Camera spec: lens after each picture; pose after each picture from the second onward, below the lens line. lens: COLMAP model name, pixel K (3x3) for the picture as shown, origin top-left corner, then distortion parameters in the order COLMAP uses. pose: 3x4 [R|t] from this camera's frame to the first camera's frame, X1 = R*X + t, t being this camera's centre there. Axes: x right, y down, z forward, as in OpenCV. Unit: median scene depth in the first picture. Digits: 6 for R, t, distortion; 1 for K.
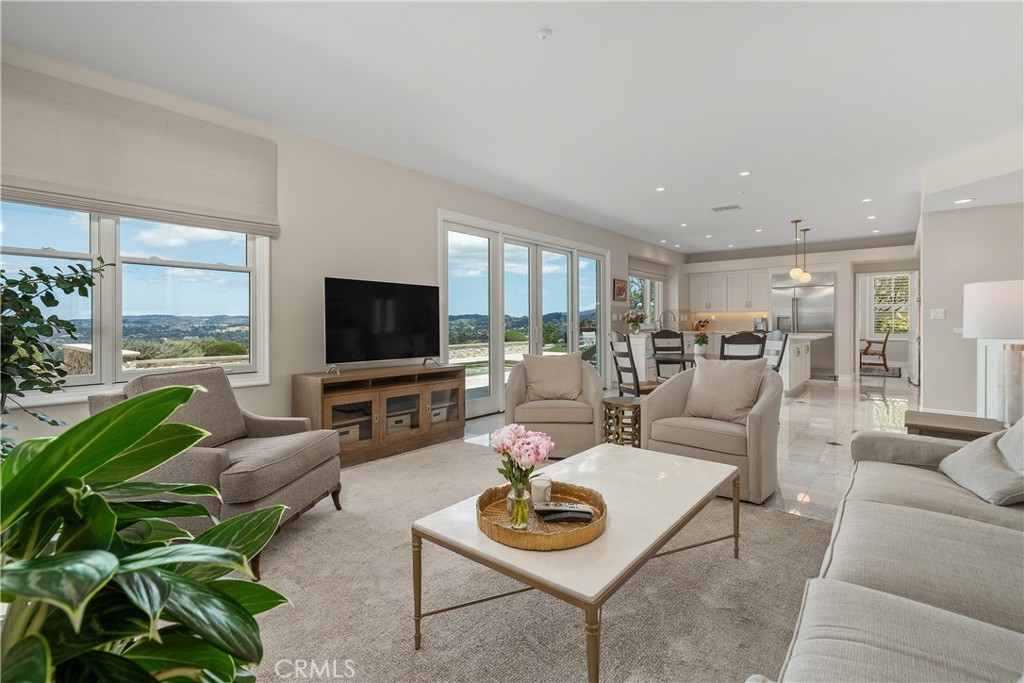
lens RADIAL K [[469.3, 0, 511.3], [0, 469.3, 324.9], [0, 0, 1]] dist [-0.000622, 0.002073]
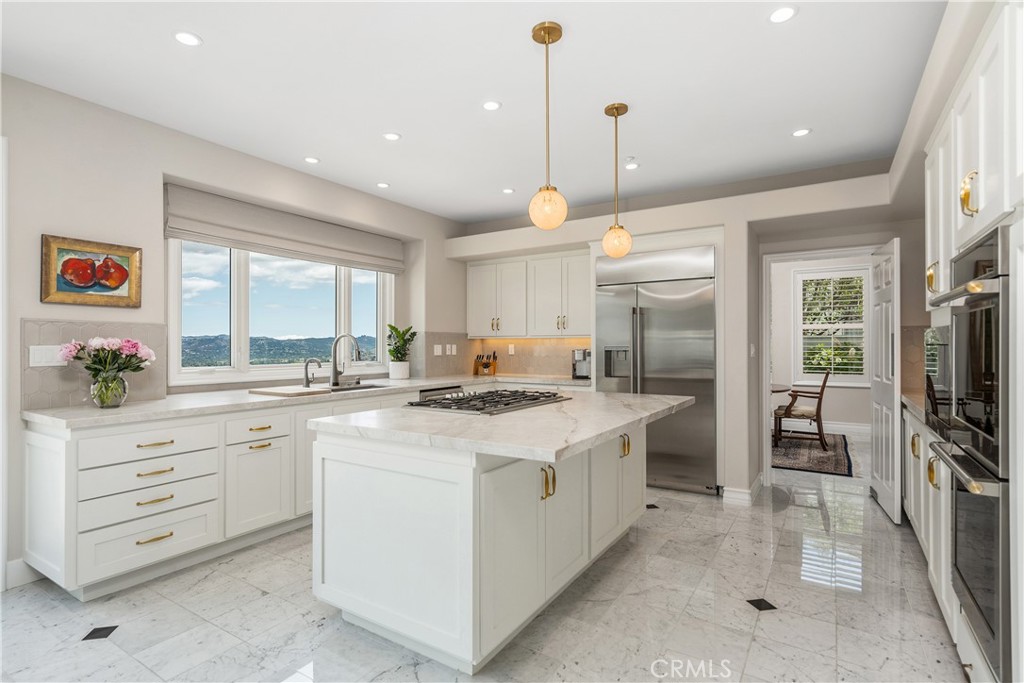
lens RADIAL K [[504.7, 0, 508.1], [0, 504.7, 342.6], [0, 0, 1]] dist [-0.006381, -0.000346]
pose [[0.992684, 0.002572, 0.120714, 0.379367], [-0.001671, 0.999970, -0.007564, -0.017663], [-0.120729, 0.007307, 0.992659, 0.481698]]
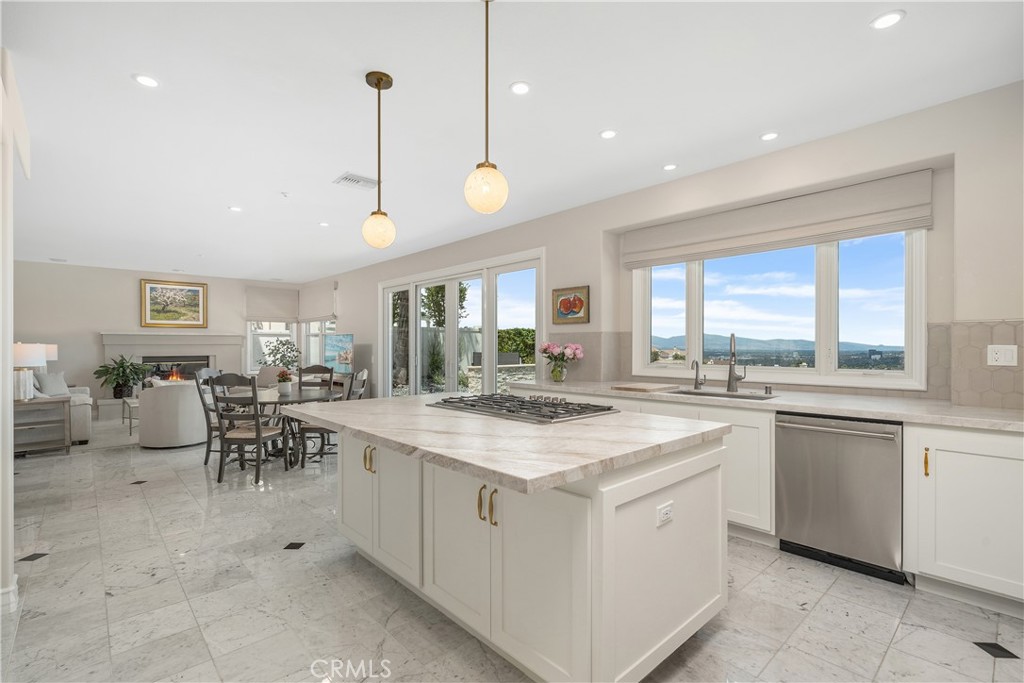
lens RADIAL K [[469.3, 0, 508.3], [0, 469.3, 348.9], [0, 0, 1]] dist [-0.000622, 0.002073]
pose [[-0.141316, 0.005743, -0.989948, 0.643494], [-0.003502, 0.999974, 0.006301, -0.018096], [0.989958, 0.004358, -0.141293, 0.787238]]
